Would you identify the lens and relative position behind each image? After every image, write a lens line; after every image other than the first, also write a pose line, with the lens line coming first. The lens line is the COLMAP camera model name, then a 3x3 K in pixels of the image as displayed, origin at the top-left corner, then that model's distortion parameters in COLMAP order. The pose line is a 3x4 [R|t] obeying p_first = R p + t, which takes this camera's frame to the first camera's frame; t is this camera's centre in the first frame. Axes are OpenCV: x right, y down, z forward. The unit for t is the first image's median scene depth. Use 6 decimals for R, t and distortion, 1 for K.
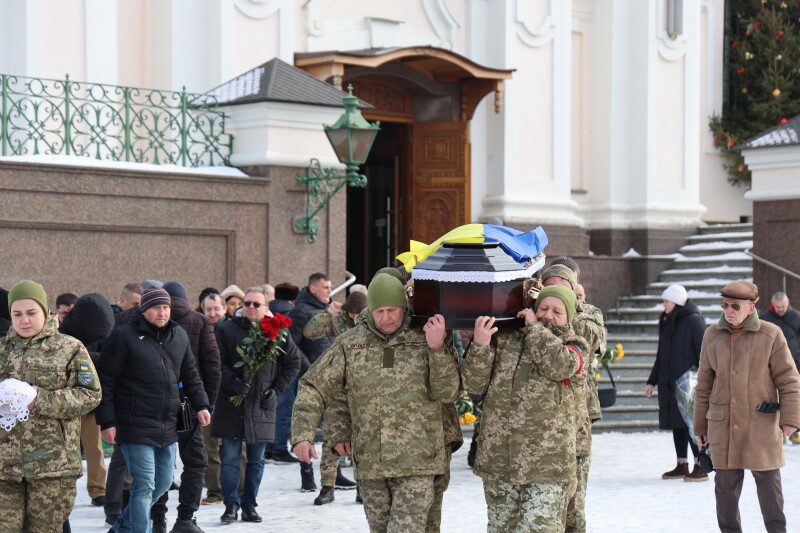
lens RADIAL K [[2435.2, 0, 399.0], [0, 2435.2, 265.6], [0, 0, 1]] dist [0.787274, 0.000000]
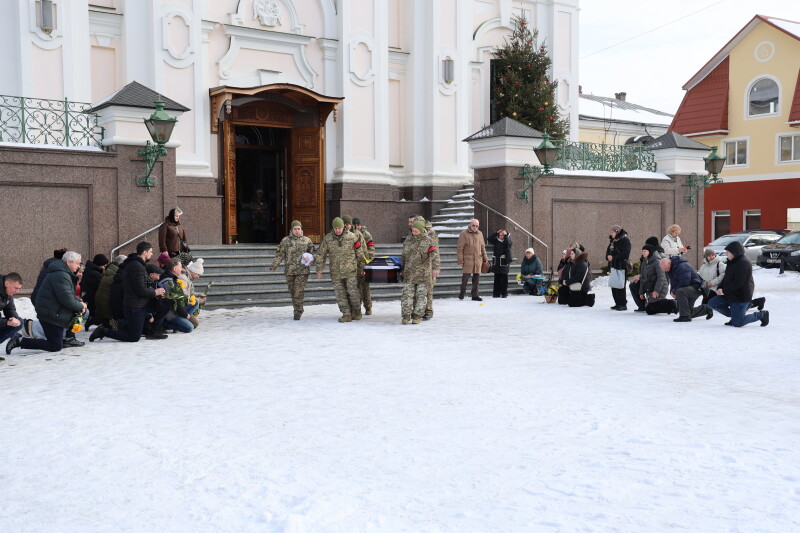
lens RADIAL K [[953.0, 0, 399.9], [0, 953.0, 266.5], [0, 0, 1]] dist [0.102863, 0.000000]
pose [[0.993656, -0.003102, -0.112421, 0.166022], [0.009574, 0.998324, 0.057074, 0.004626], [0.112055, -0.057789, 0.992020, 0.294431]]
